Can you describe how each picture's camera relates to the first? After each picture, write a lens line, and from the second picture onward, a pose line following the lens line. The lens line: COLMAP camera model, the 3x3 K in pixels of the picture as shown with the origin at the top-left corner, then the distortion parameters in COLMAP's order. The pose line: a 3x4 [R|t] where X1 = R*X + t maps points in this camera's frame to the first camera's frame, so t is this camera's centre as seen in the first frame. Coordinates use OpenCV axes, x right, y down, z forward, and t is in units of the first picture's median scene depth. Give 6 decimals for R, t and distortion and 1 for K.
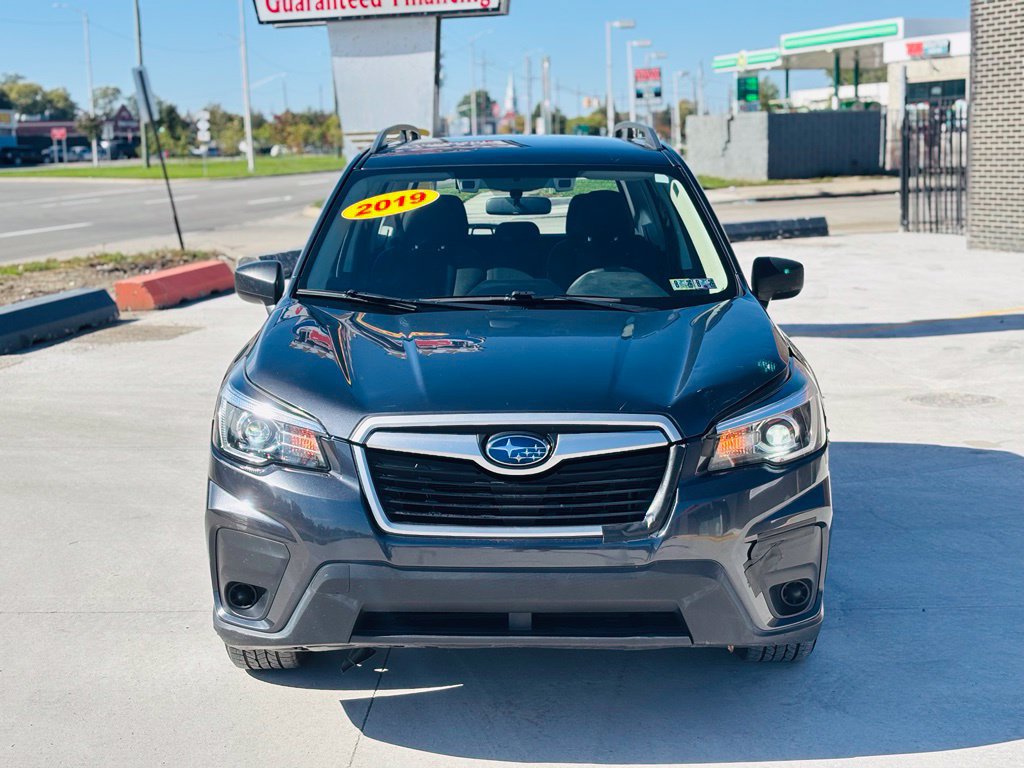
lens RADIAL K [[1534.2, 0, 512.0], [0, 1534.2, 384.0], [0, 0, 1]] dist [0.224070, -0.863162]
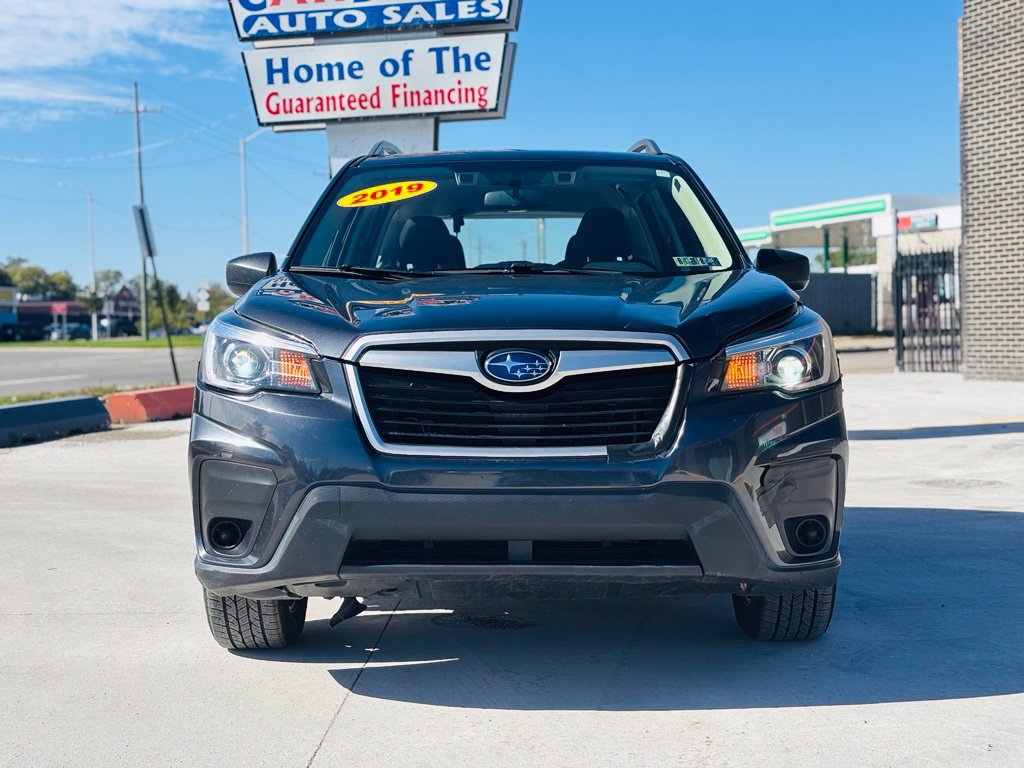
lens RADIAL K [[1534.2, 0, 512.0], [0, 1534.2, 384.0], [0, 0, 1]] dist [0.224070, -0.863162]
pose [[0.999994, 0.001880, 0.003038, -0.001952], [-0.001516, 0.993273, -0.115786, 0.114109], [-0.003235, 0.115781, 0.993269, 0.037548]]
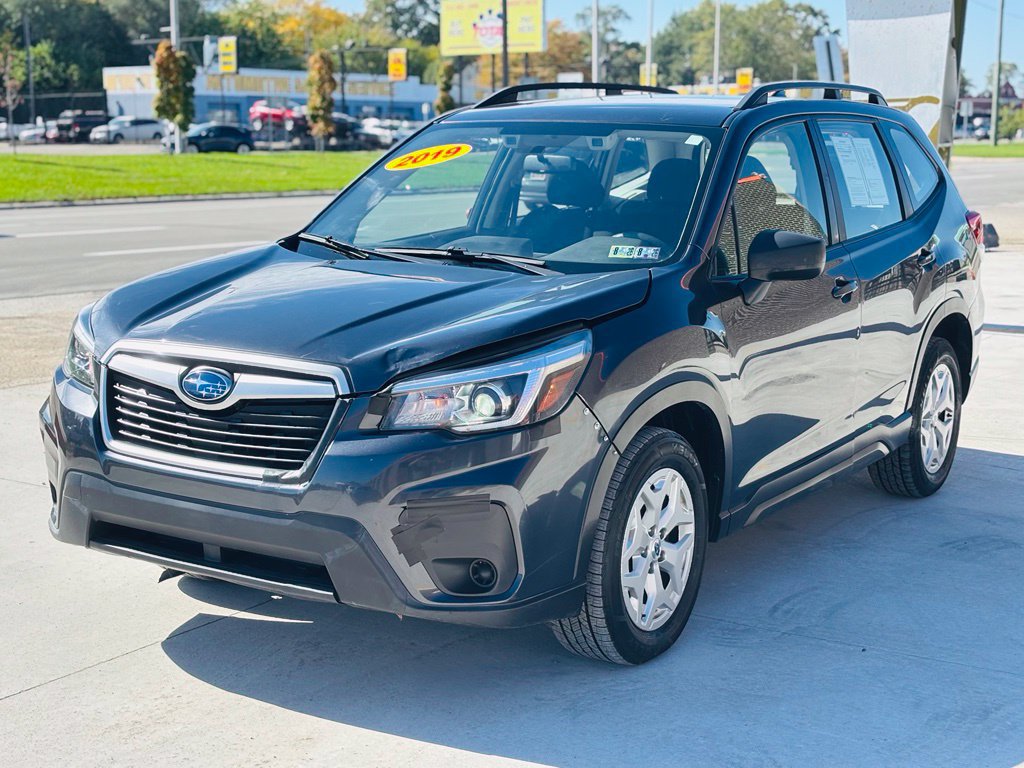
lens RADIAL K [[1580.3, 0, 512.0], [0, 1580.3, 384.0], [0, 0, 1]] dist [0.235158, -0.985707]
pose [[0.855951, 0.107201, -0.505823, 0.498134], [-0.102457, 0.994038, 0.037292, -0.012818], [0.506805, 0.019905, 0.861831, 0.128891]]
